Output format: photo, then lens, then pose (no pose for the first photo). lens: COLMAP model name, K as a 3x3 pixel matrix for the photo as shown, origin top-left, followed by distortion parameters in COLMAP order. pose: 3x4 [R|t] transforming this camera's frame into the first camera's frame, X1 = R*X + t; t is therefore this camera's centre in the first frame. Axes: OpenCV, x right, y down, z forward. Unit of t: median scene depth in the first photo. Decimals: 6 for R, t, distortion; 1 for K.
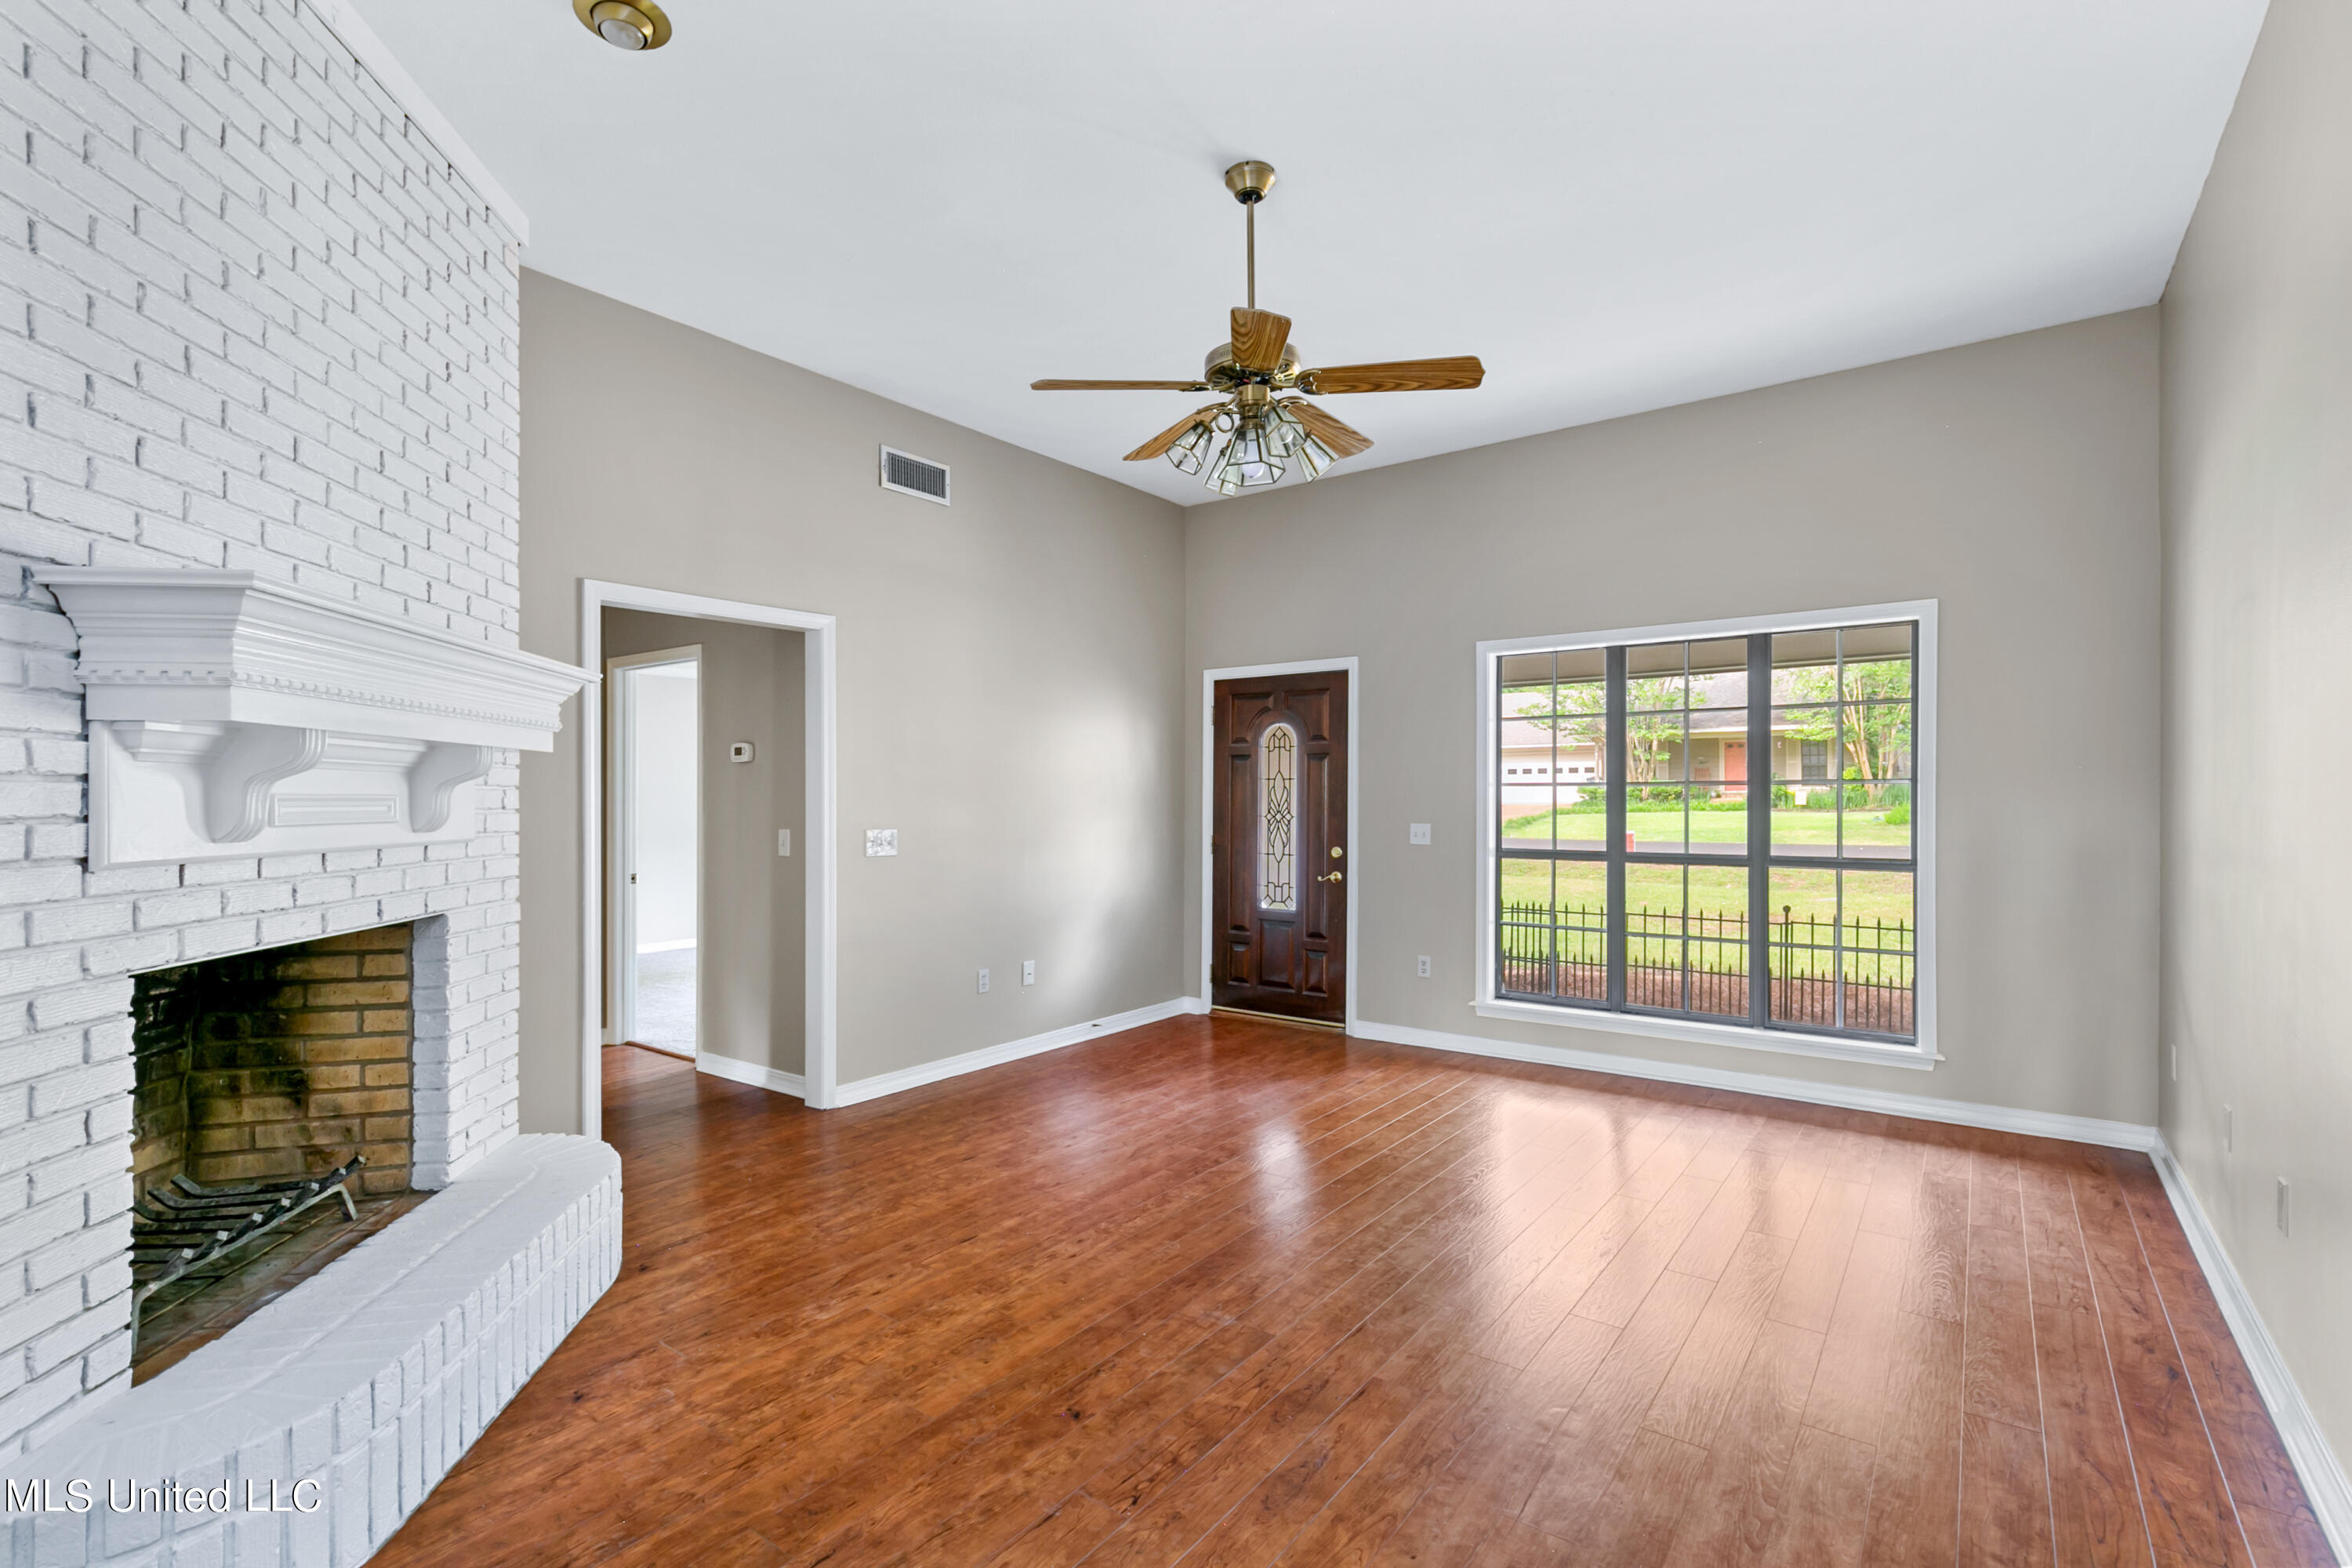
lens RADIAL K [[1052.1, 0, 1176.0], [0, 1052.1, 784.0], [0, 0, 1]] dist [0.002534, 0.000375]
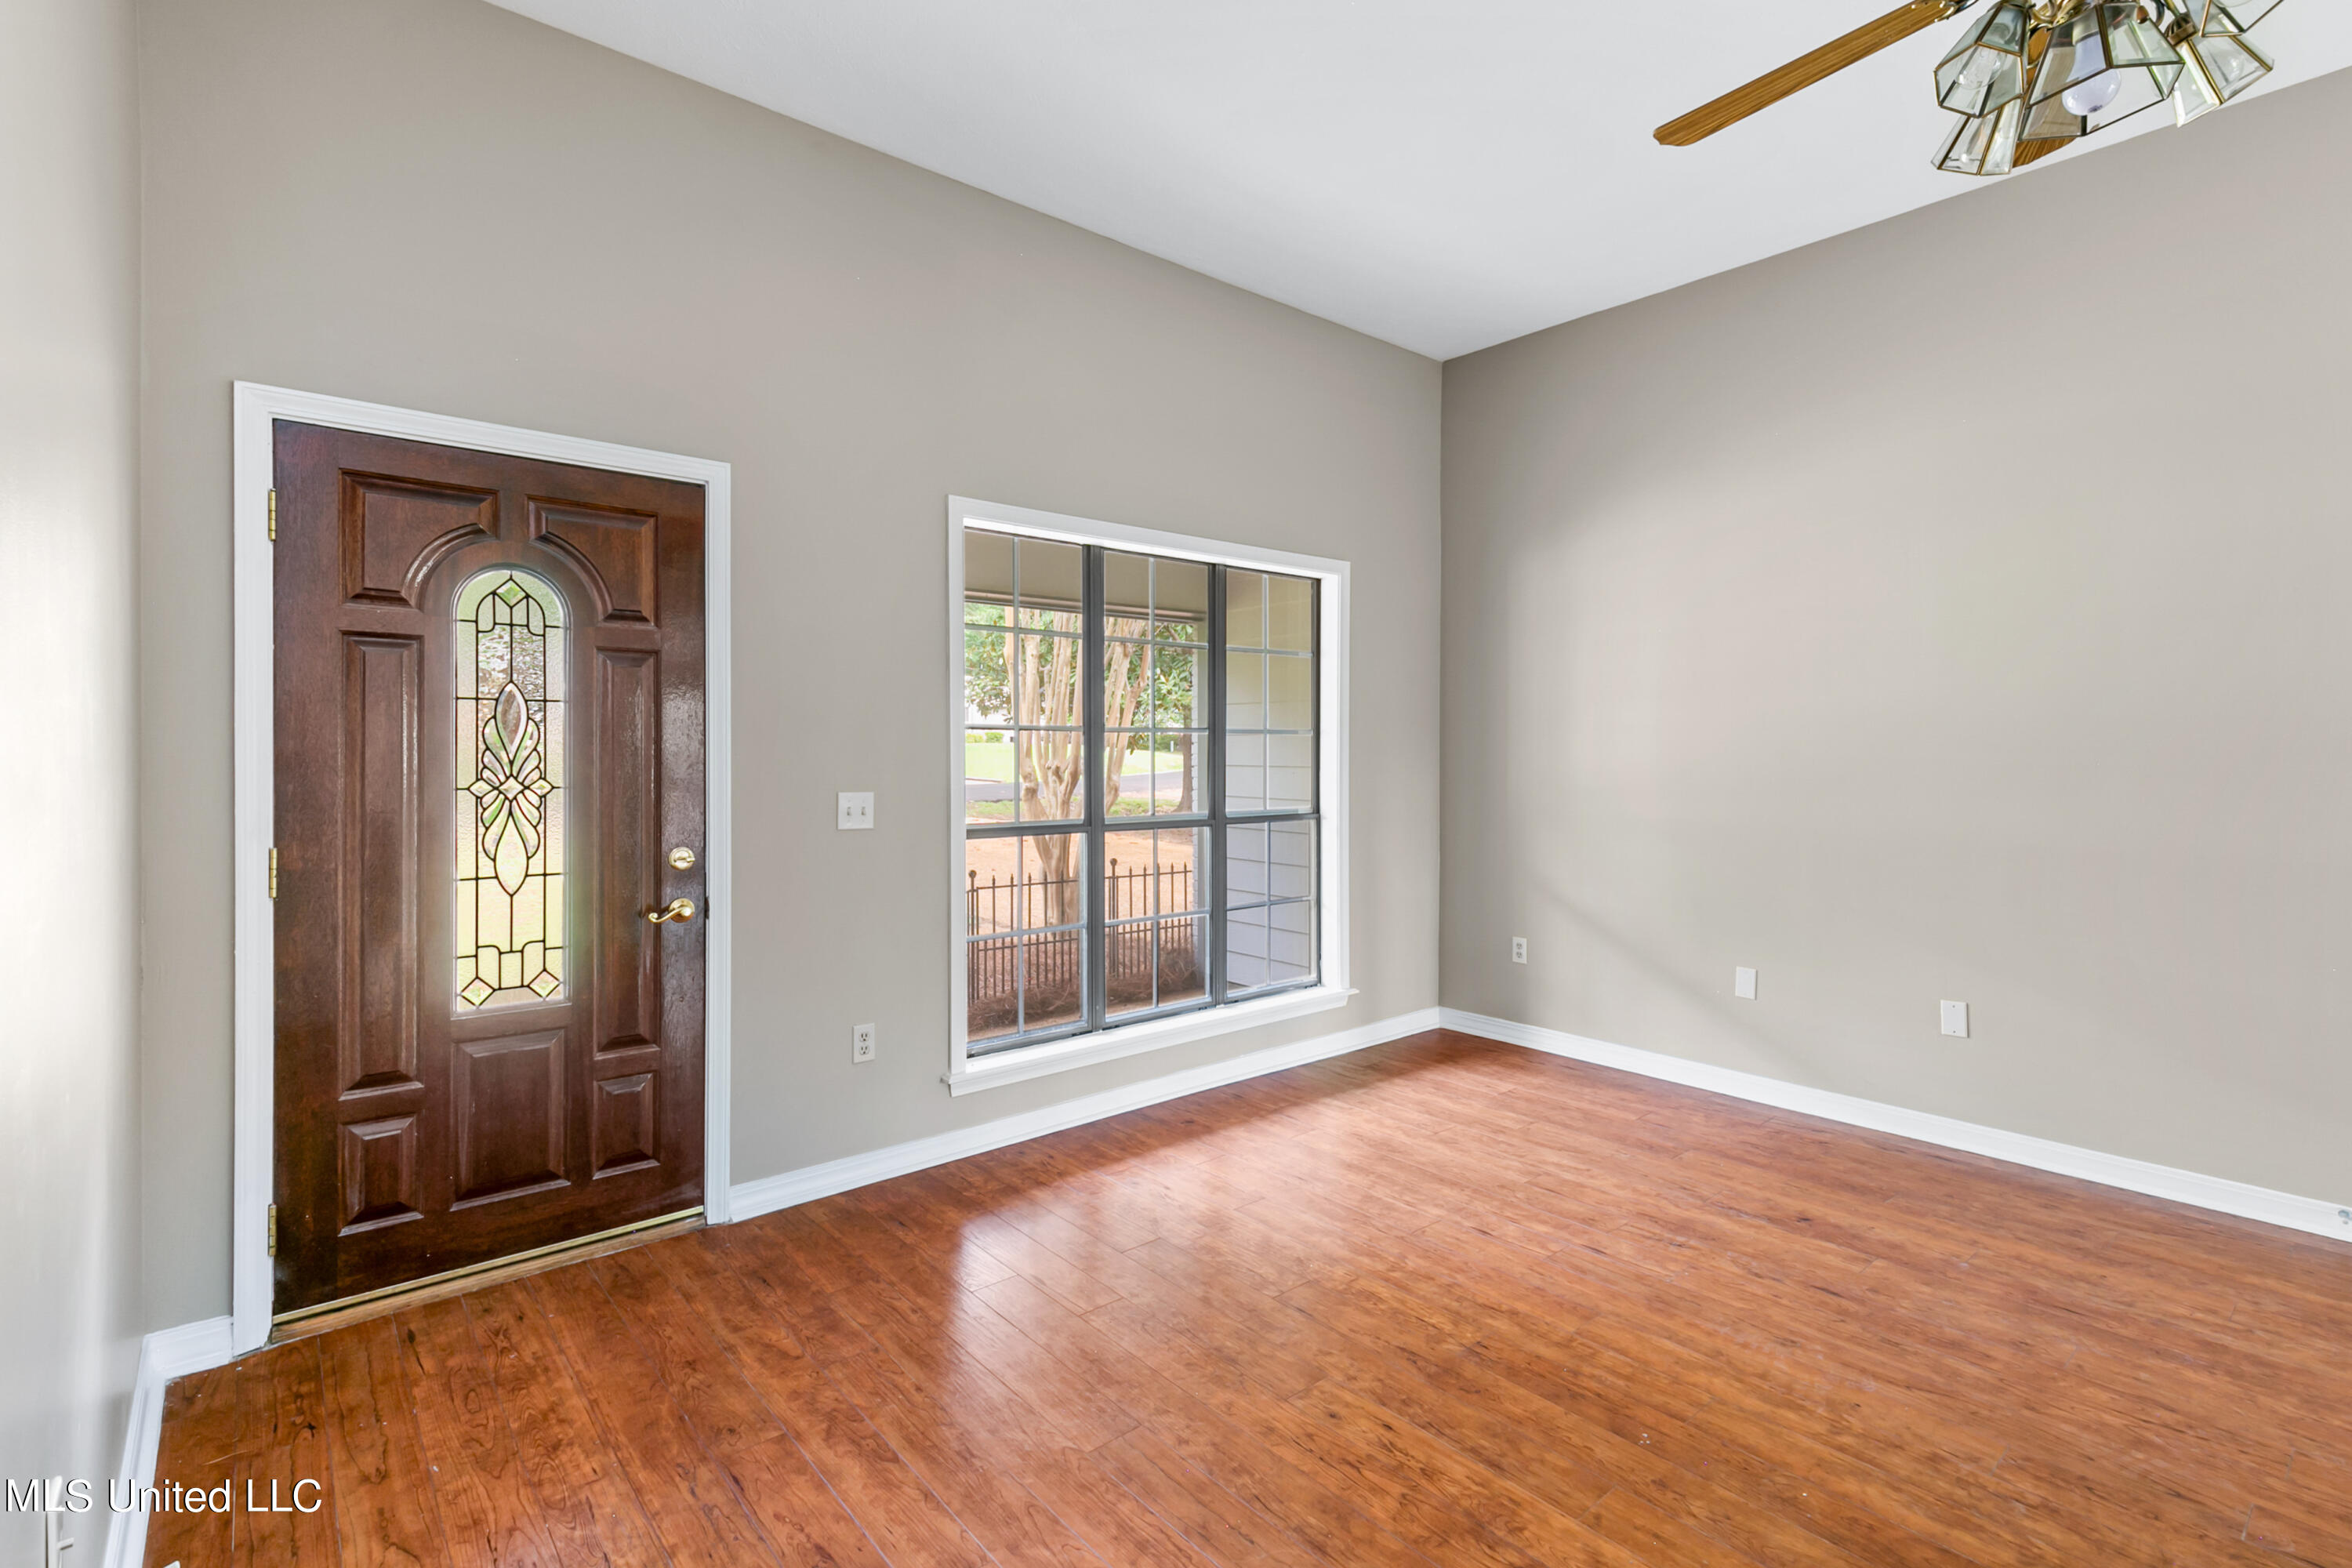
lens RADIAL K [[1091.6, 0, 1172.1], [0, 1091.6, 750.3], [0, 0, 1]] dist [0.000799, 0.000313]
pose [[0.221903, 0.000516, 0.975069, -0.275536], [-0.017075, 0.999849, 0.003357, 0.009749], [-0.974919, -0.017394, 0.221878, 0.645975]]
